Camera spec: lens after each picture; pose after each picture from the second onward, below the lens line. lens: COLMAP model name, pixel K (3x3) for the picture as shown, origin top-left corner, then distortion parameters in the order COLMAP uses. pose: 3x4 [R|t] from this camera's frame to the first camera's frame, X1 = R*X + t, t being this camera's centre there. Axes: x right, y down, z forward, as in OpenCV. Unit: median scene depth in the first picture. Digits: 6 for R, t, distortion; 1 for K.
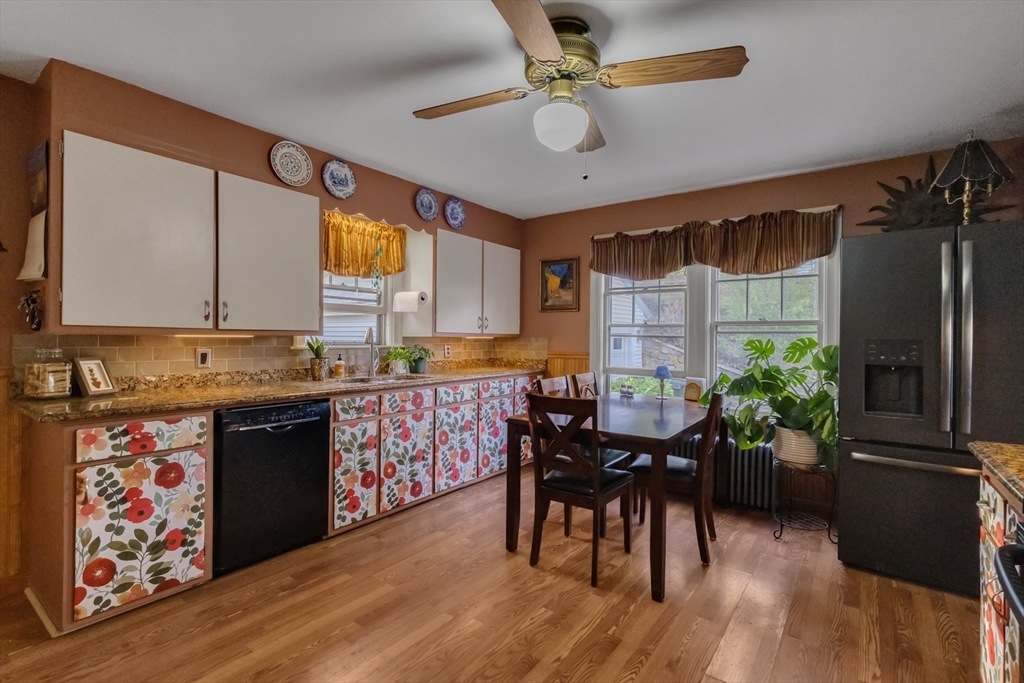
lens RADIAL K [[479.6, 0, 513.2], [0, 479.6, 340.2], [0, 0, 1]] dist [0.006430, 0.002010]
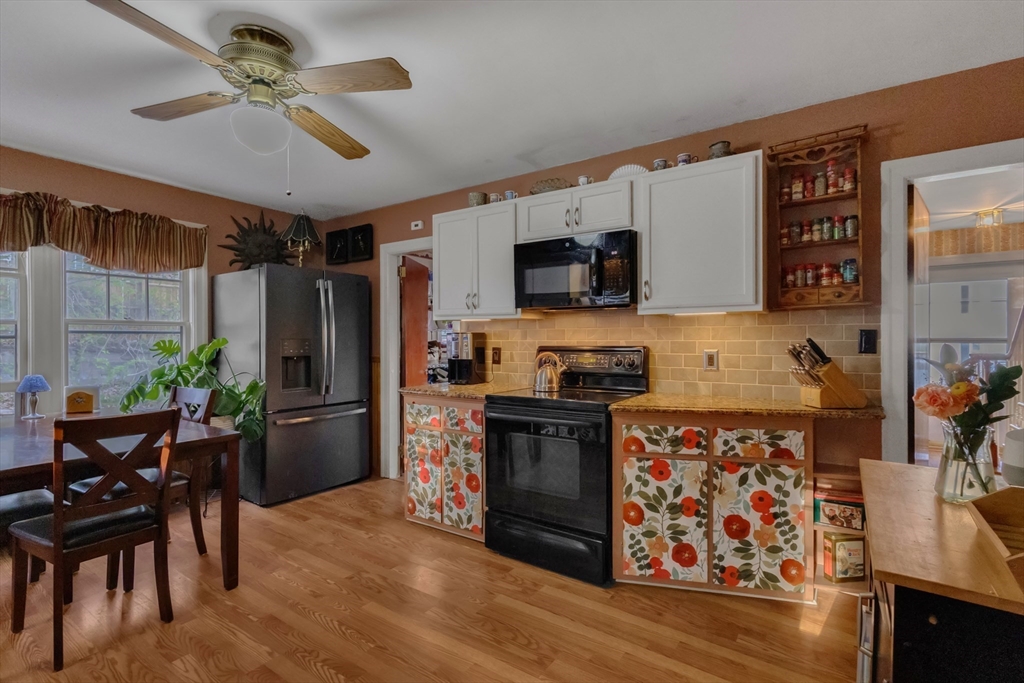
lens RADIAL K [[479.6, 0, 513.7], [0, 479.6, 339.9], [0, 0, 1]] dist [0.006430, 0.002010]
pose [[-0.045541, -0.010288, 0.998909, -0.579273], [0.005583, 0.999929, 0.010553, -0.008534], [-0.998947, 0.006058, -0.045480, 0.319459]]
